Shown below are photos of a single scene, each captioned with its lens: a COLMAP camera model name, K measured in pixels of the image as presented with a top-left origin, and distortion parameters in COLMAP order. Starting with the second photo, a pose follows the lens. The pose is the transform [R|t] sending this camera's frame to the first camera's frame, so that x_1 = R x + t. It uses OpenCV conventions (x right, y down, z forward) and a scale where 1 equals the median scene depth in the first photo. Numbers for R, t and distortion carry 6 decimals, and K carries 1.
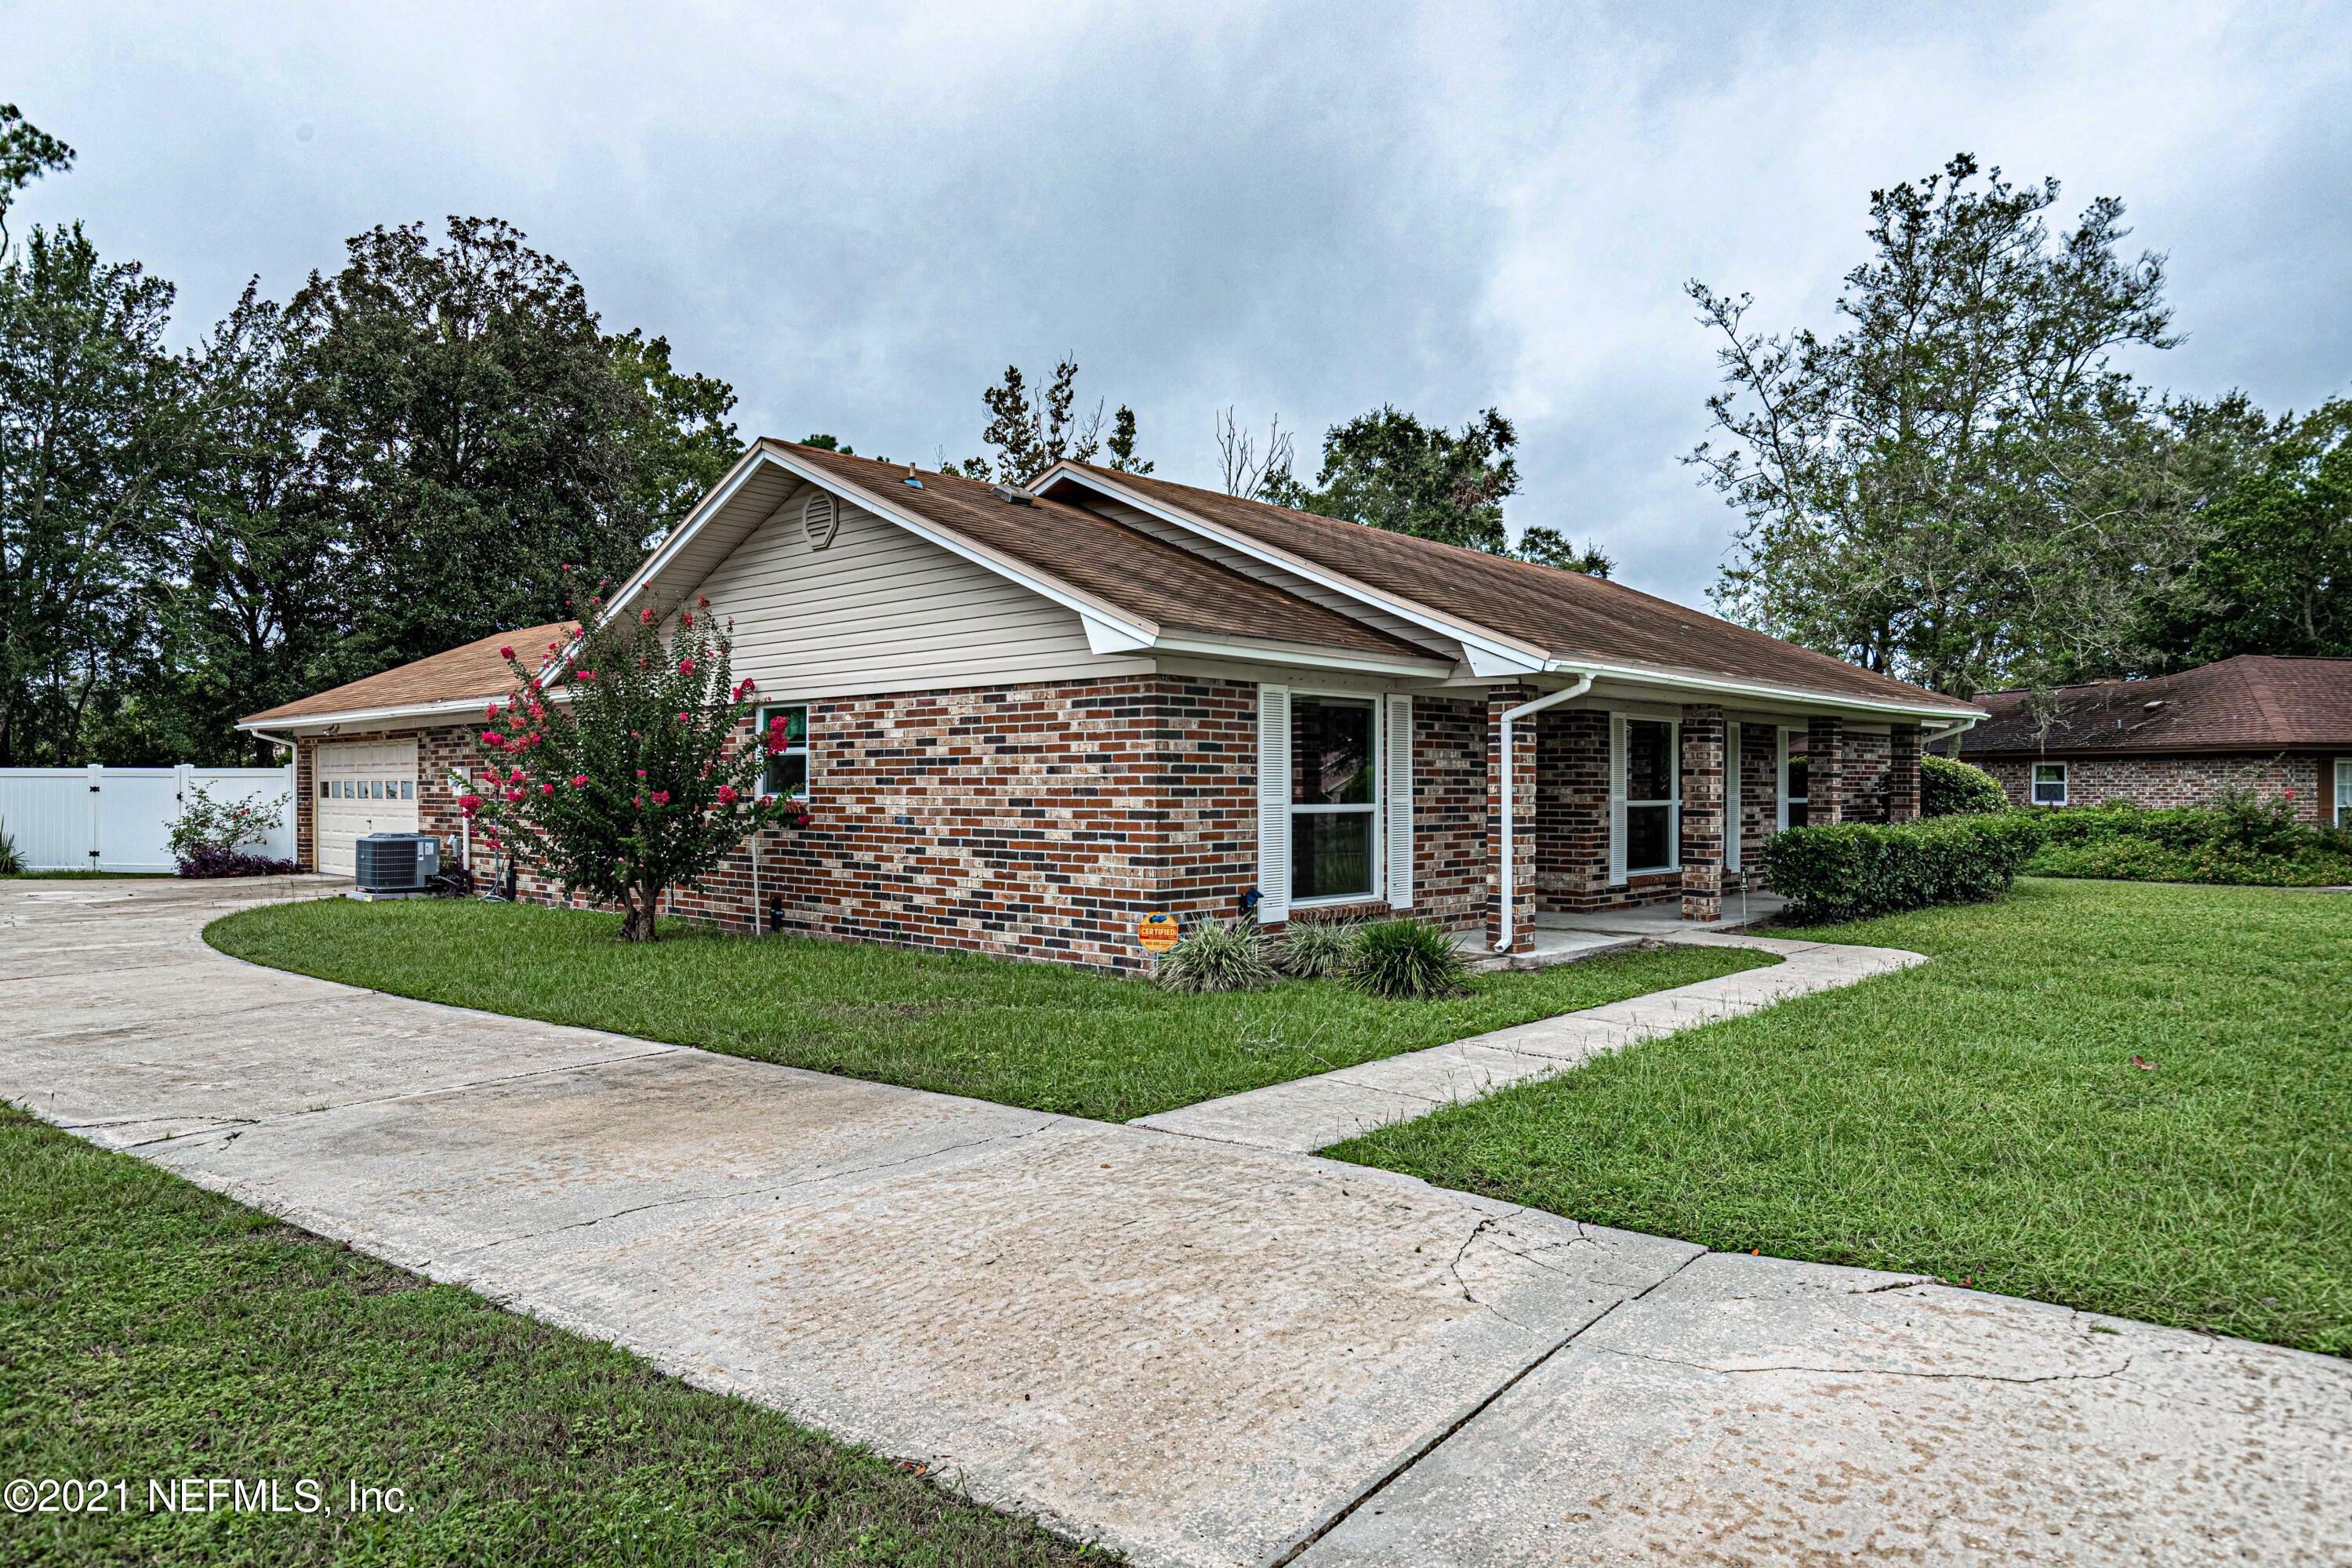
lens RADIAL K [[1458.4, 0, 1176.0], [0, 1458.4, 784.0], [0, 0, 1]] dist [0.009297, 0.001934]
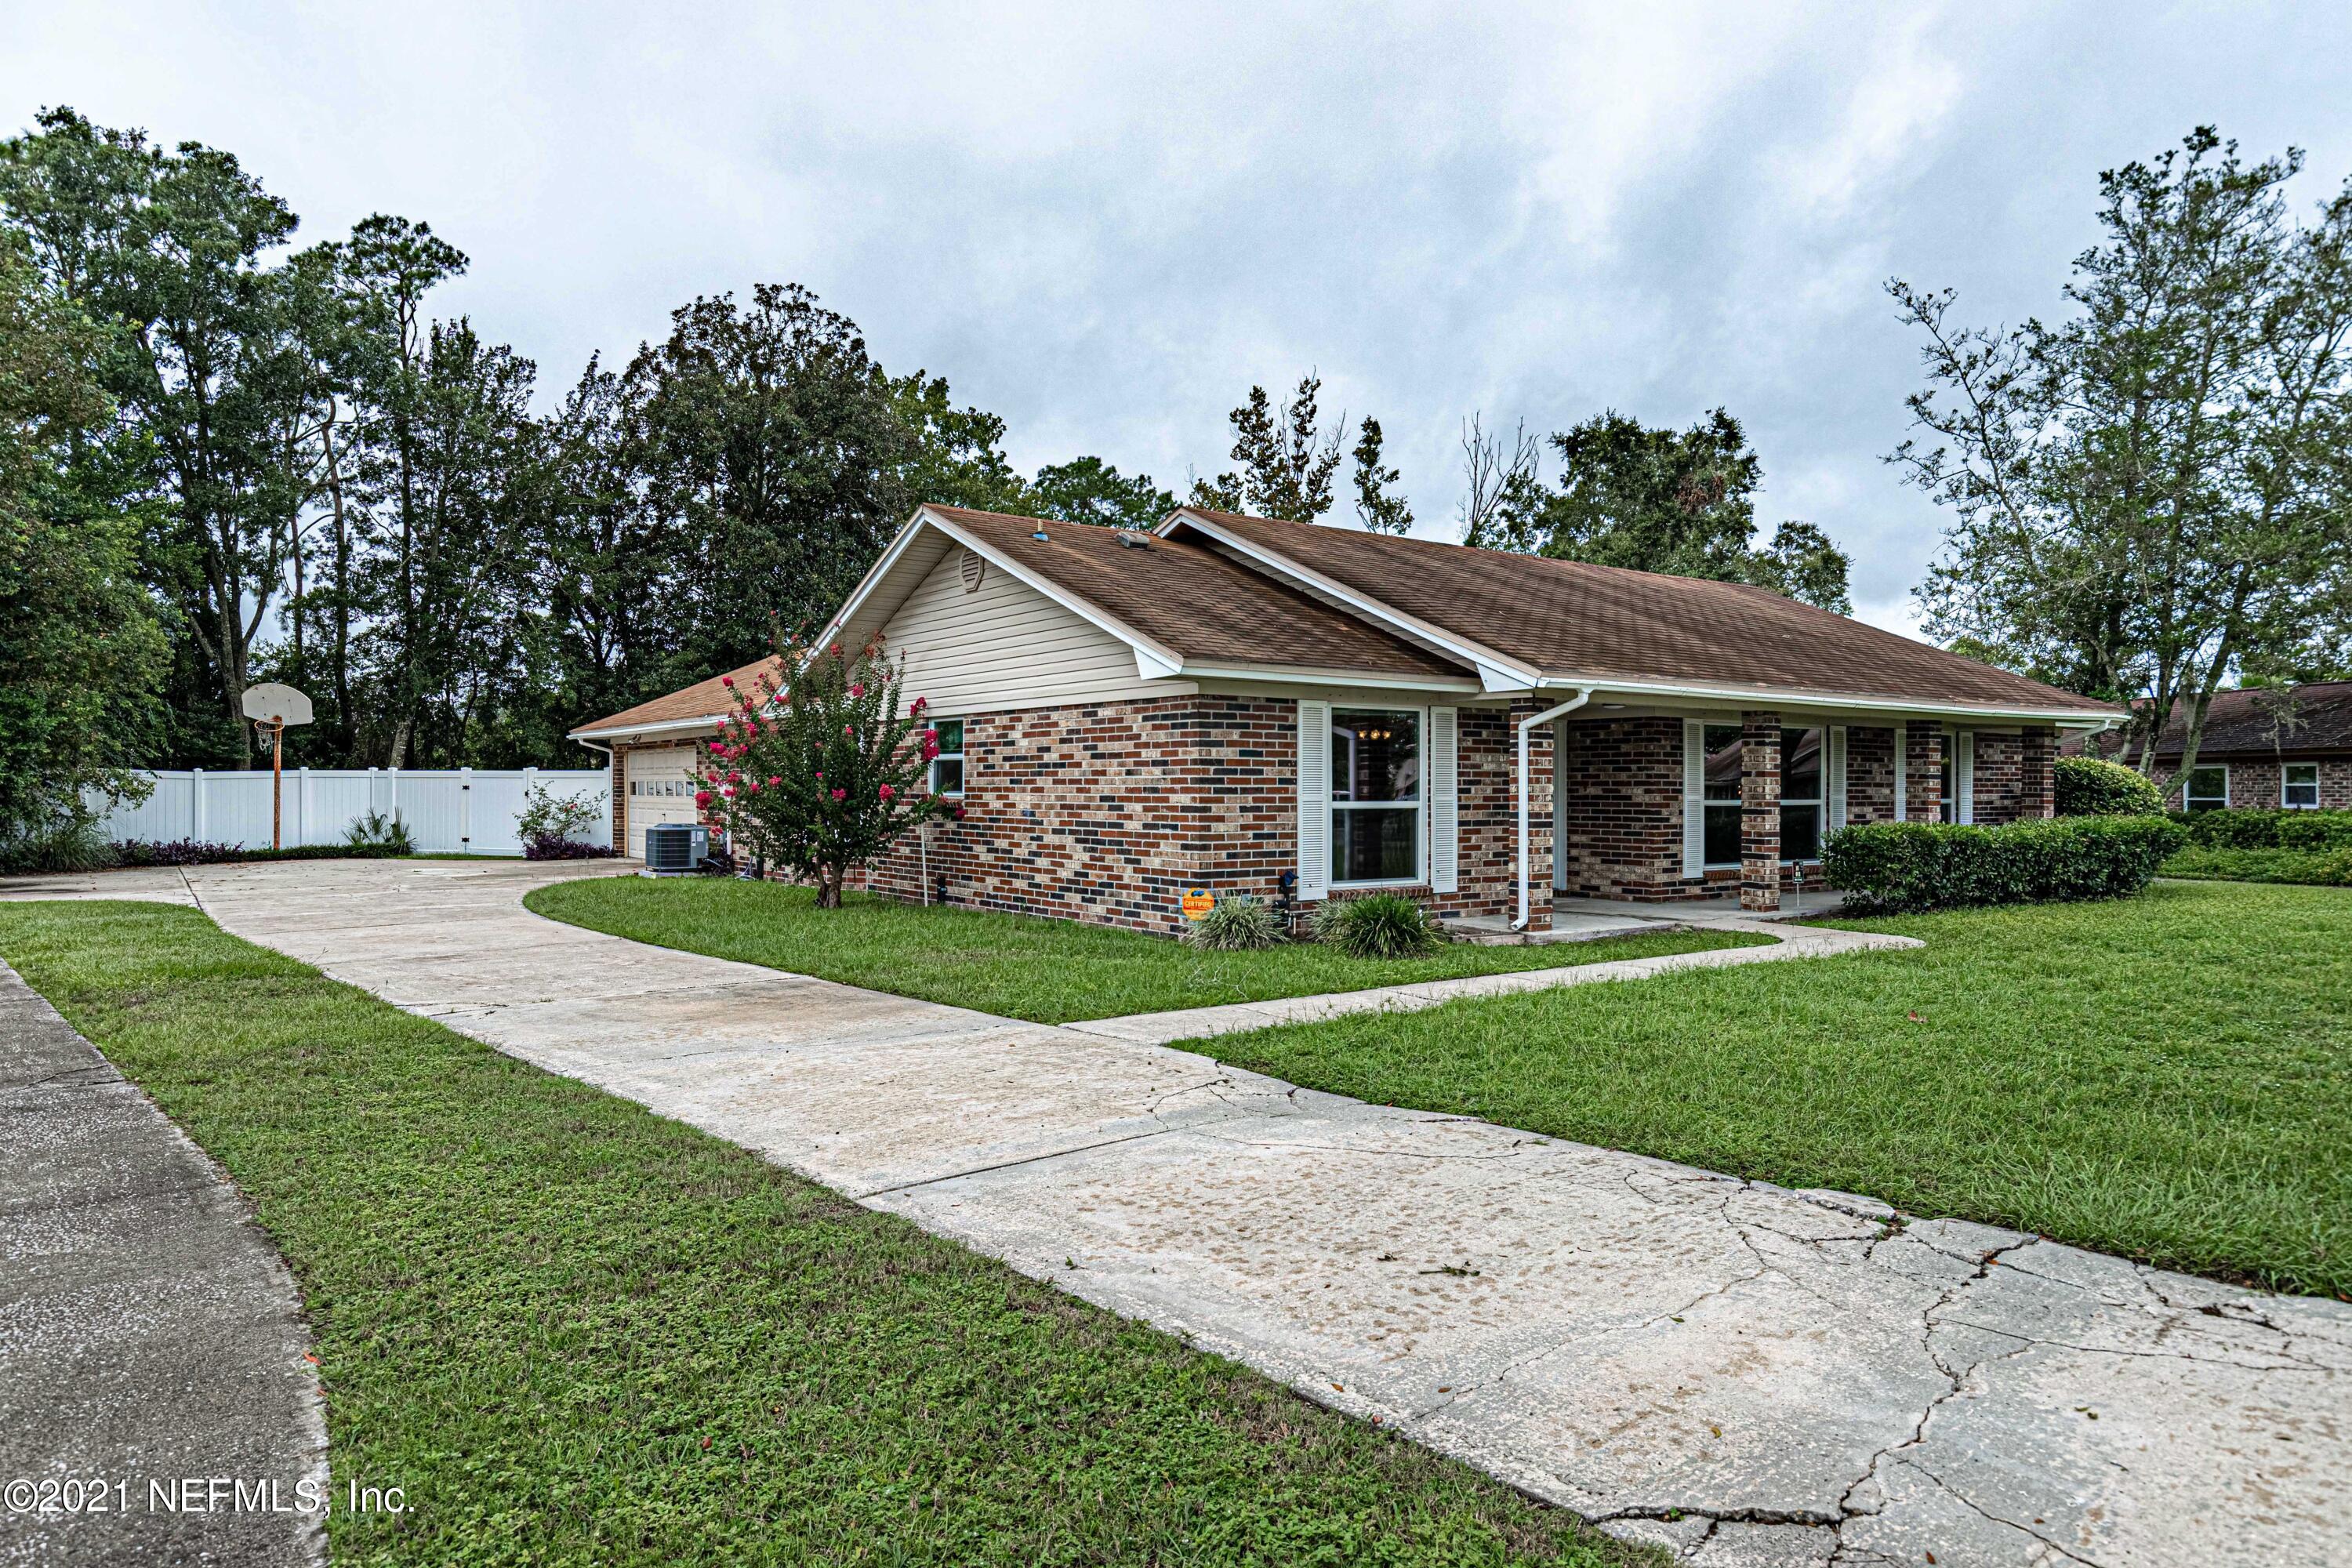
lens RADIAL K [[1454.2, 0, 1176.0], [0, 1454.2, 784.0], [0, 0, 1]] dist [0.010135, -0.000856]
pose [[0.980748, 0.001223, -0.195274, 0.138291], [-0.001361, 0.999999, -0.000570, 0.000575], [0.195273, 0.000824, 0.980749, -0.136787]]
